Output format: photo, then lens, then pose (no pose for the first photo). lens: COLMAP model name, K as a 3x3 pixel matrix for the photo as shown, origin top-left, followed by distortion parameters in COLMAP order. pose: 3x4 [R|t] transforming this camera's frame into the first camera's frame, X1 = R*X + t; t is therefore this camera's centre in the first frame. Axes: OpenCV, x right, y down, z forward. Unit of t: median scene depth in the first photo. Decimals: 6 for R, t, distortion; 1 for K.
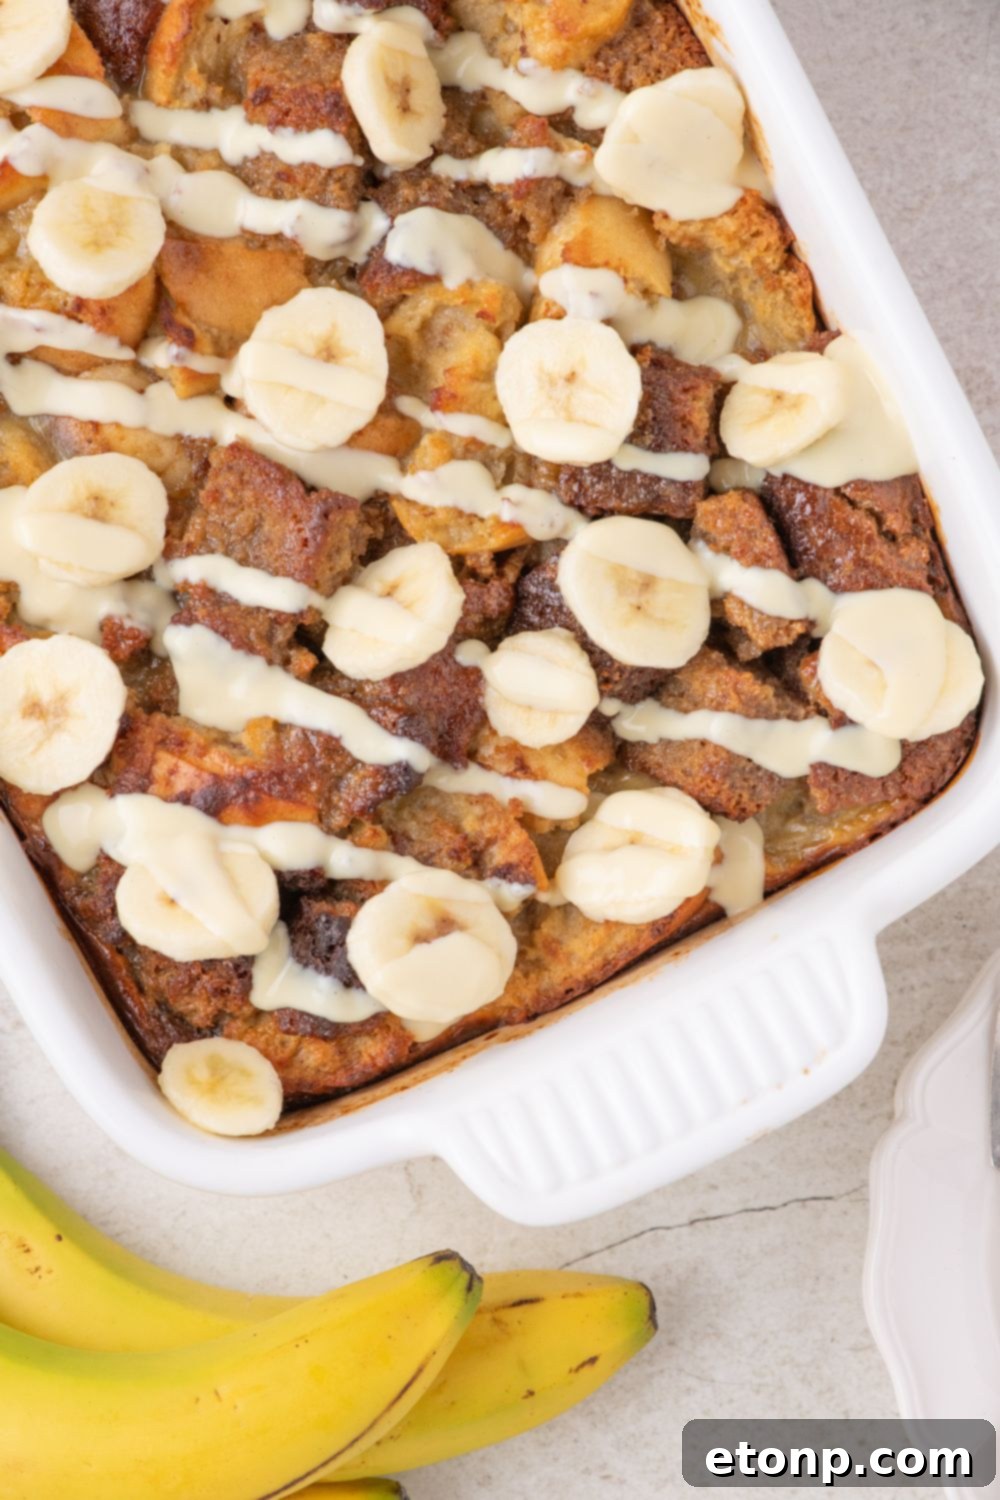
lens RADIAL K [[4837.5, 0, 500.0], [0, 4837.5, 750.0], [0, 0, 1]] dist [-0.261743, 2.926257]
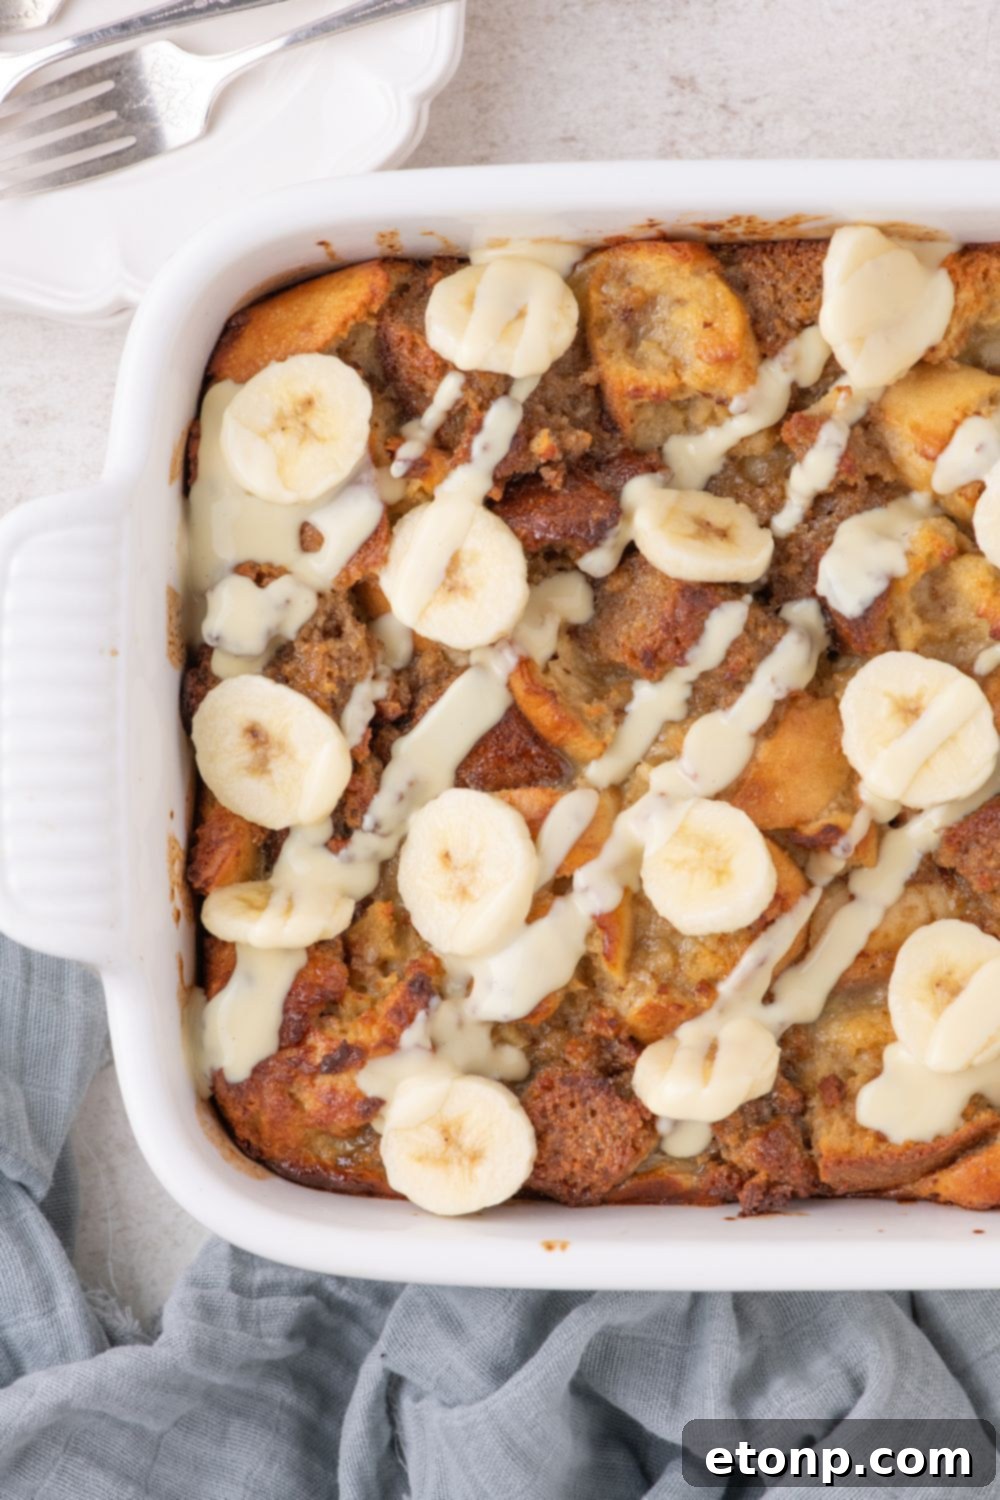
lens RADIAL K [[4837.5, 0, 500.0], [0, 4837.5, 750.0], [0, 0, 1]] dist [-0.261743, 2.926257]
pose [[0.442179, -0.896925, 0.001608, -0.081301], [0.896920, 0.442182, 0.003073, -0.157148], [-0.003467, 0.000083, 0.999994, 0.002530]]
